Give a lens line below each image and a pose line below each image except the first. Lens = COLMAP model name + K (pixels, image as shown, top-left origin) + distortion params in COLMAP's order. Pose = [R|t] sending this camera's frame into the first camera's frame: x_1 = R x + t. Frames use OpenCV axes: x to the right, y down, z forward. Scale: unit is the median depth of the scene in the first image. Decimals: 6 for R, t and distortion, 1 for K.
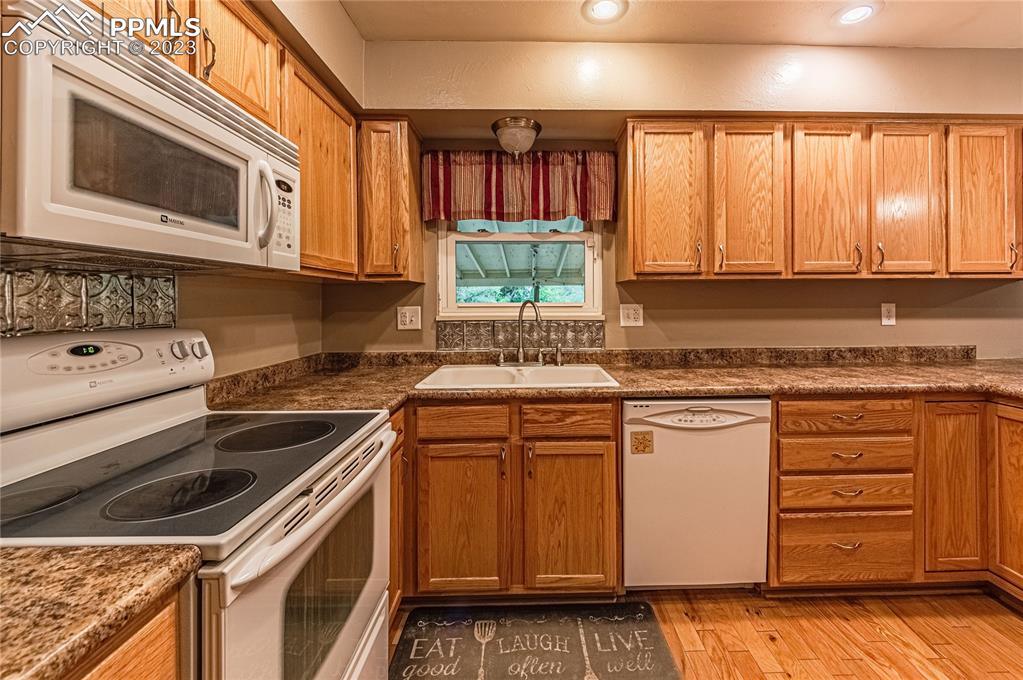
lens RADIAL K [[421.3, 0, 540.0], [0, 421.3, 300.4], [0, 0, 1]] dist [-0.001872, -0.001119]
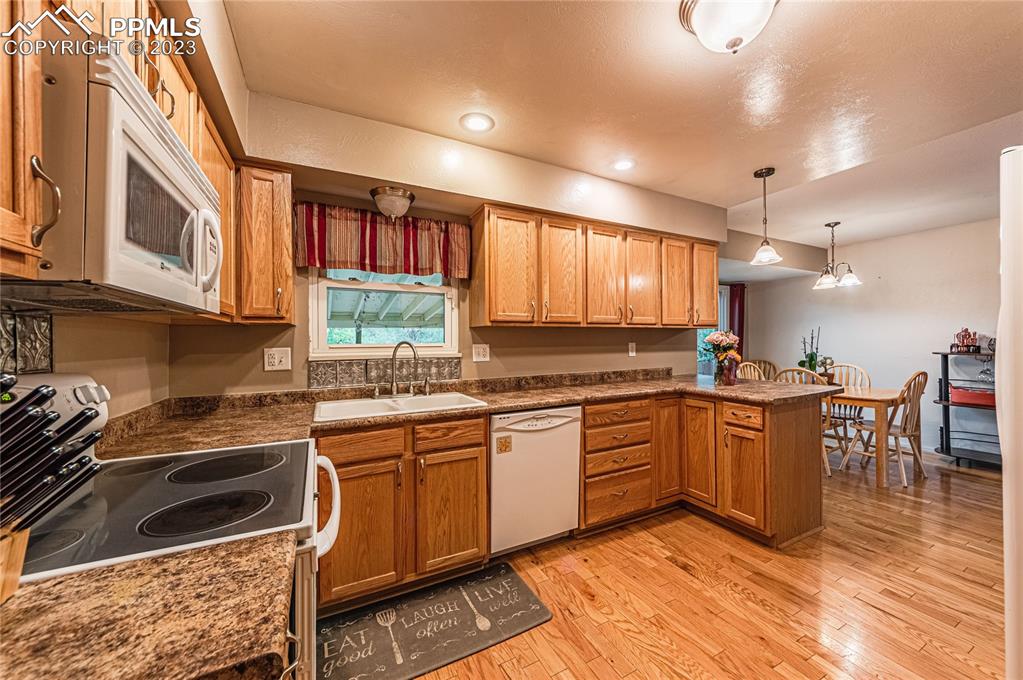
lens RADIAL K [[378.8, 0, 526.0], [0, 378.8, 337.5], [0, 0, 1]] dist [-0.000970, -0.000312]
pose [[0.891434, 0.001633, 0.453147, -0.219893], [0.003053, 0.999949, -0.009610, 0.000019], [-0.453140, 0.009950, 0.891384, -0.120482]]
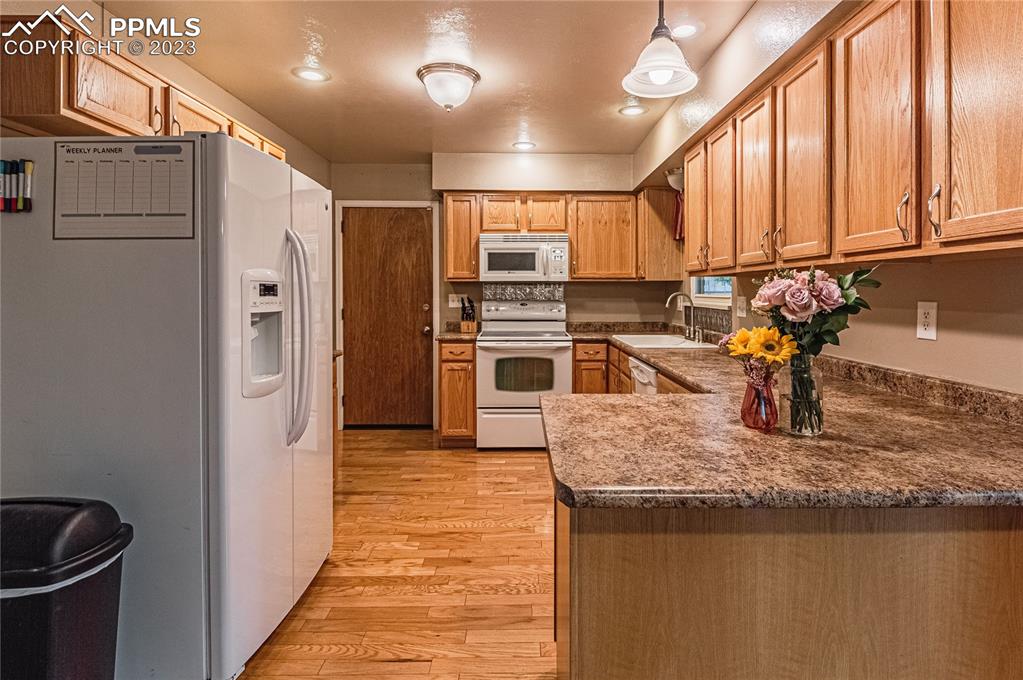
lens RADIAL K [[526.6, 0, 531.6], [0, 526.6, 295.6], [0, 0, 1]] dist [0.016389, -0.000426]
pose [[-0.005644, 0.013134, -0.999898, 1.885498], [0.000232, 0.999914, 0.013133, -0.013837], [0.999984, -0.000158, -0.005647, 0.543741]]
